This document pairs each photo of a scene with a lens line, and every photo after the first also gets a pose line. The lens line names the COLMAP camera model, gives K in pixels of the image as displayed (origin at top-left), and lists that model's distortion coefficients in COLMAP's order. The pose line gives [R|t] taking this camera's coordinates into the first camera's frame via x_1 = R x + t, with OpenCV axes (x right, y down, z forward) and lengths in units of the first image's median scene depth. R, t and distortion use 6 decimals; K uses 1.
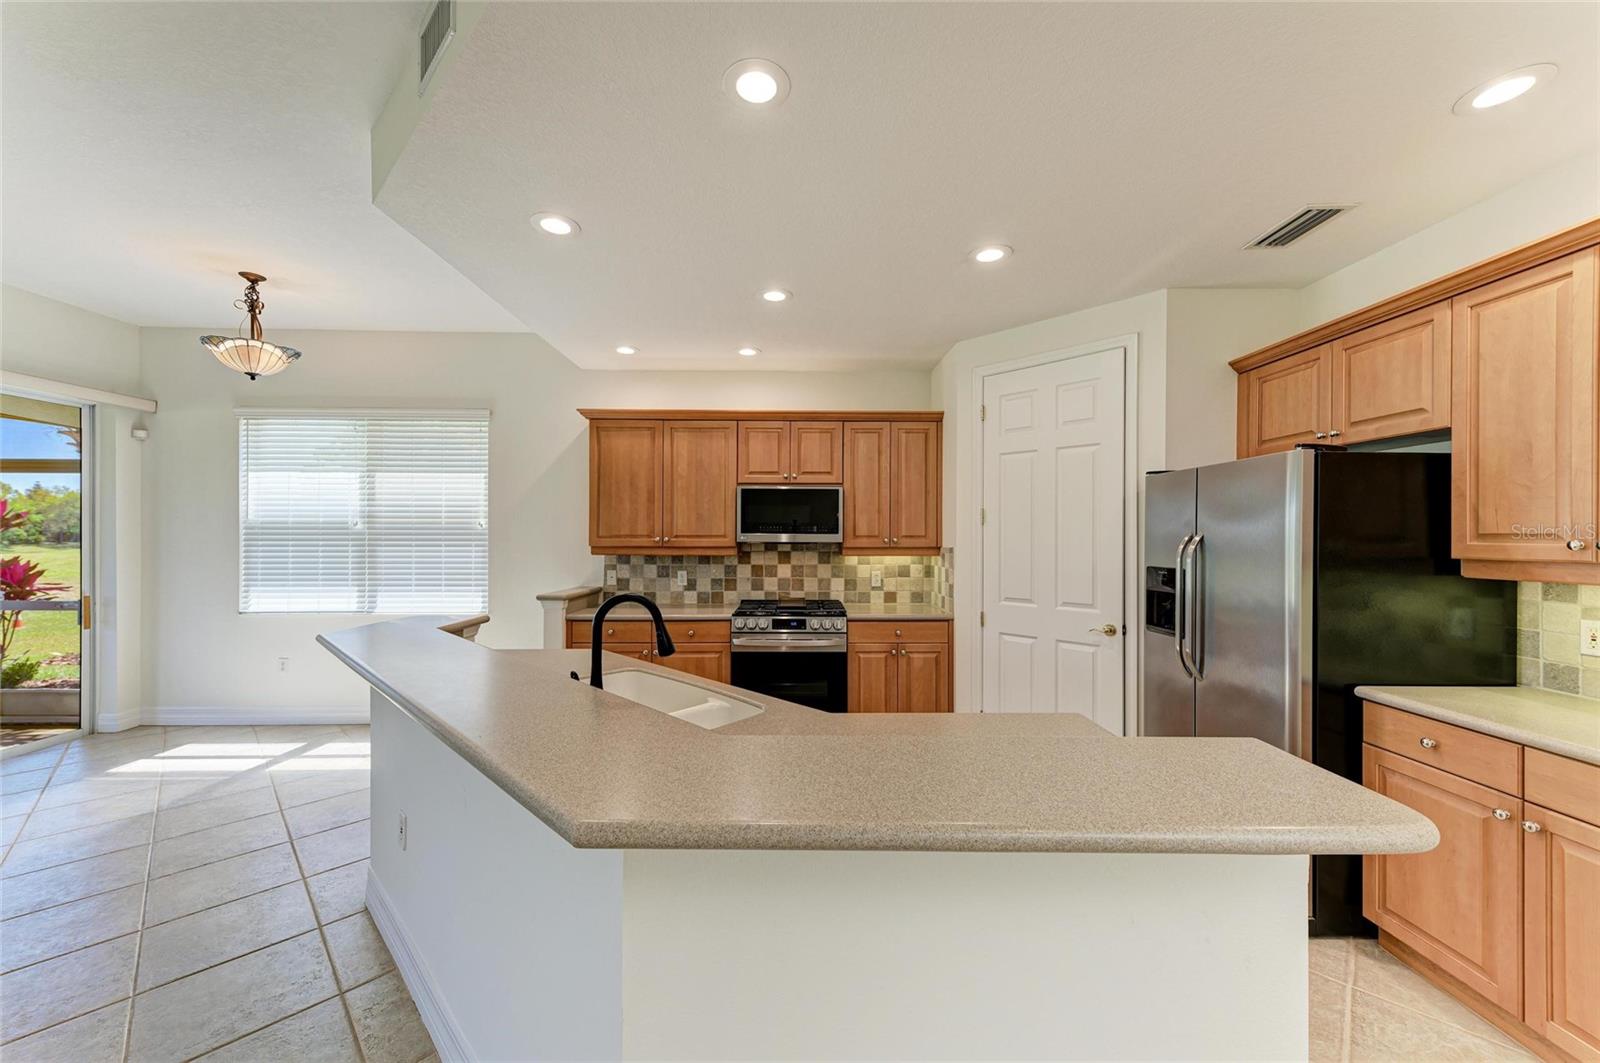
lens RADIAL K [[588.8, 0, 796.8], [0, 588.8, 536.1], [0, 0, 1]] dist [0.010000, -0.000349]
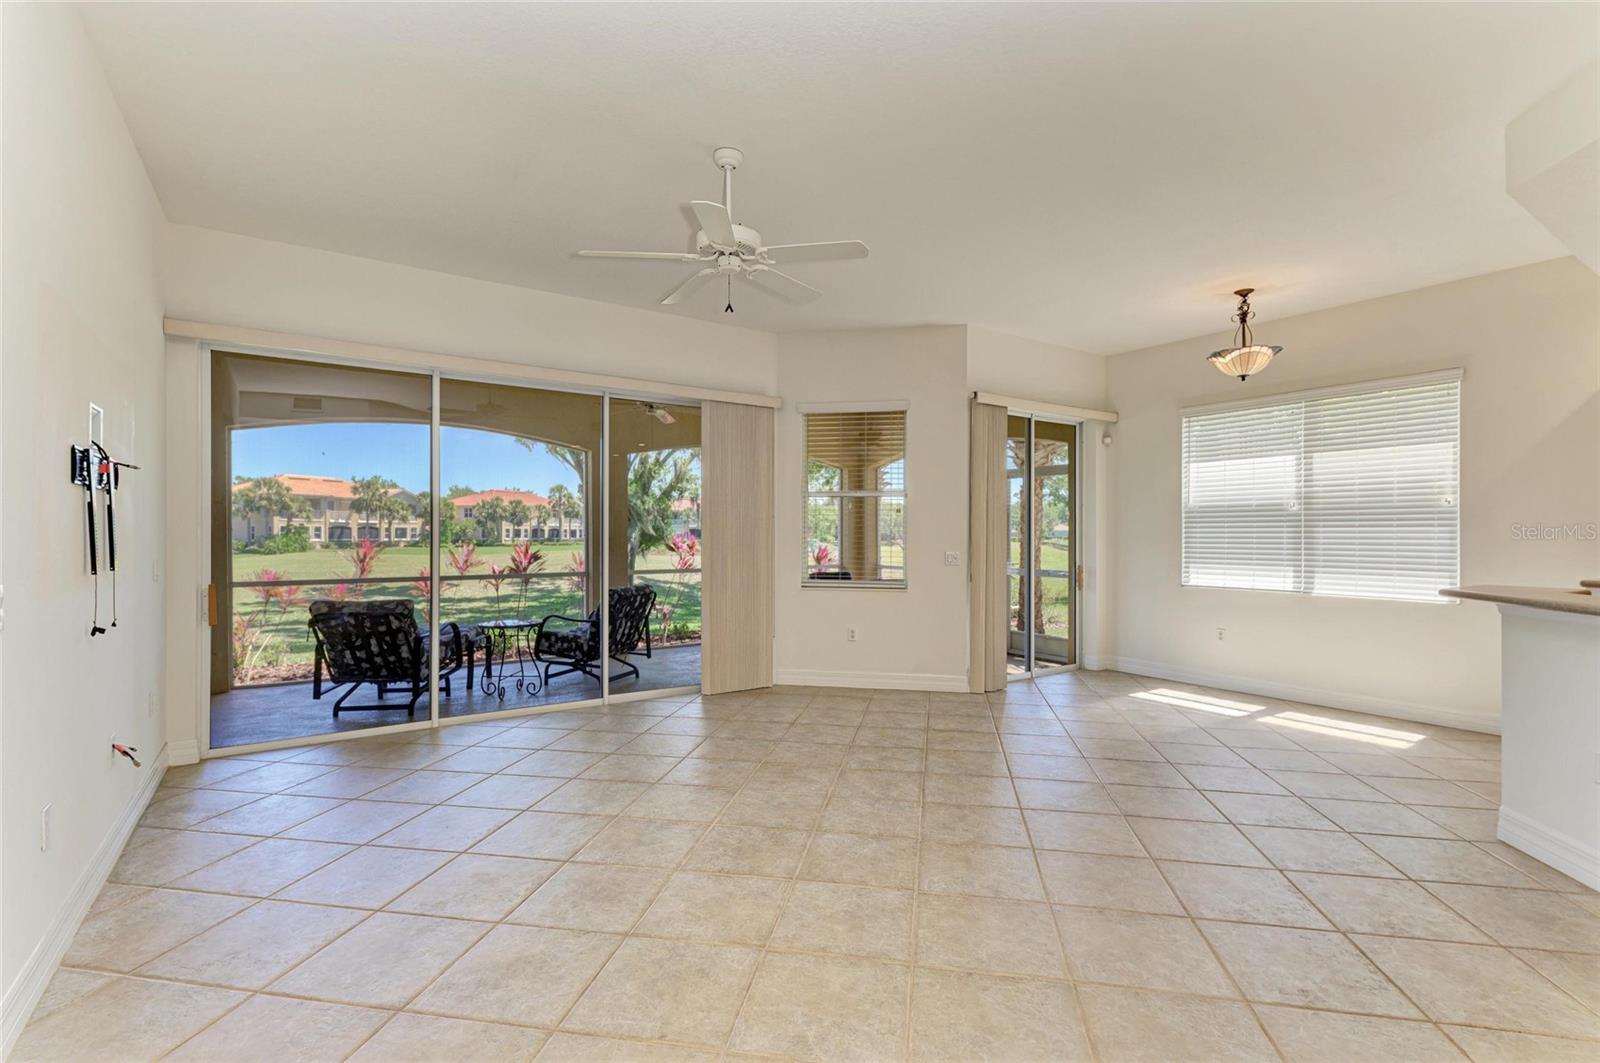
lens RADIAL K [[731.0, 0, 801.5], [0, 731.0, 532.0], [0, 0, 1]] dist [0.009022, 0.000675]
pose [[0.555190, -0.004305, -0.831713, -0.161996], [-0.000947, 0.999983, -0.005808, 0.033208], [0.831723, 0.004012, 0.555176, -0.404902]]
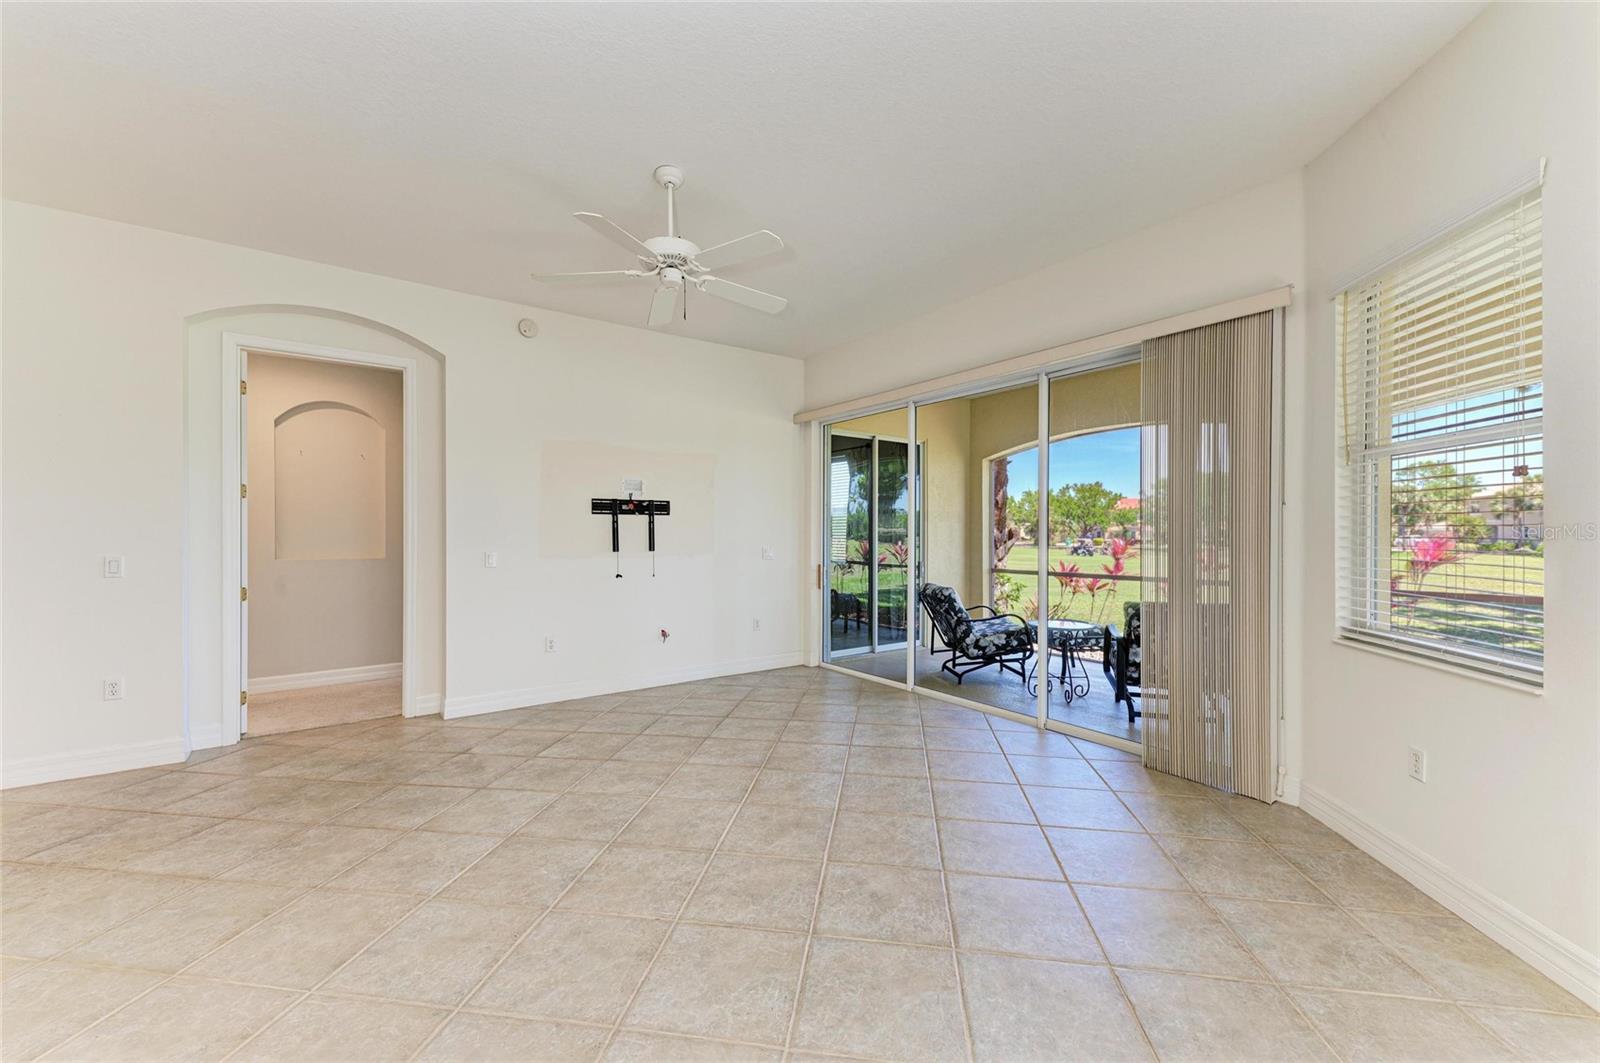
lens RADIAL K [[622.0, 0, 809.6], [0, 622.0, 535.9], [0, 0, 1]] dist [0.005317, -0.000481]
pose [[-0.803949, -0.000611, -0.594699, -0.535000], [-0.002427, 0.999995, 0.002253, 0.030922], [0.594694, 0.003254, -0.803946, 0.537424]]
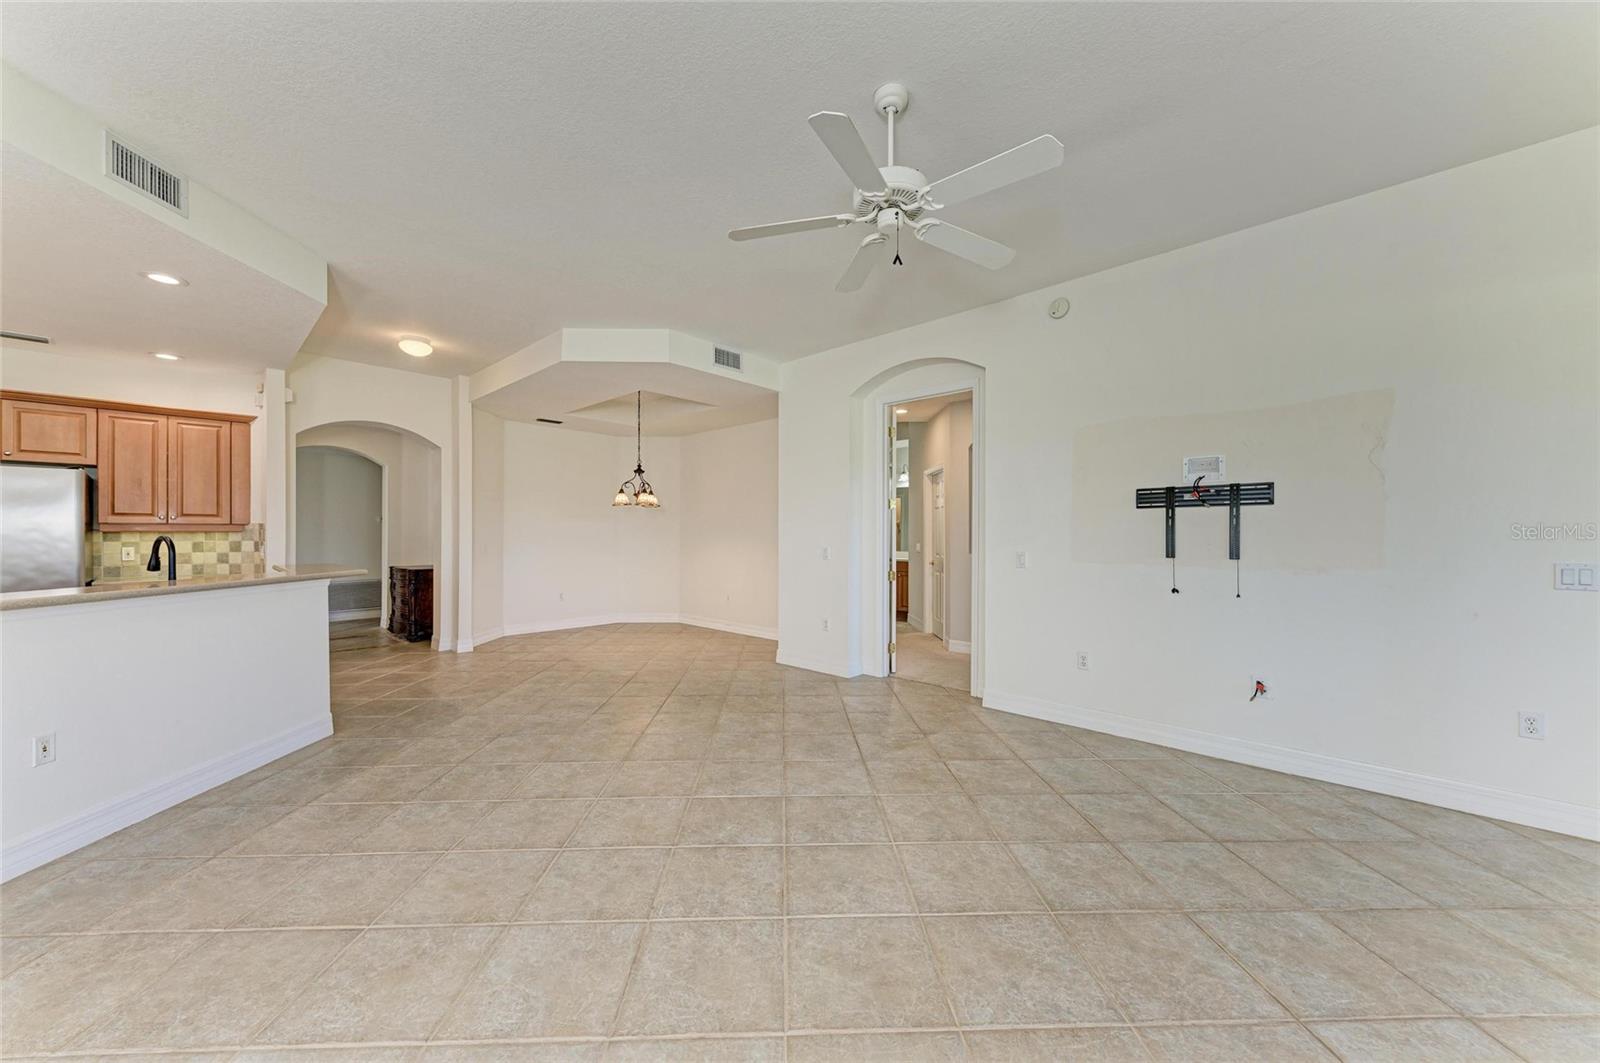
lens RADIAL K [[588.8, 0, 798.6], [0, 588.8, 537.0], [0, 0, 1]] dist [0.010000, -0.000349]
pose [[-0.719242, -0.006932, 0.694725, -1.094472], [-0.002510, 0.999970, 0.007379, 0.030030], [-0.694755, 0.003563, -0.719237, 0.351282]]
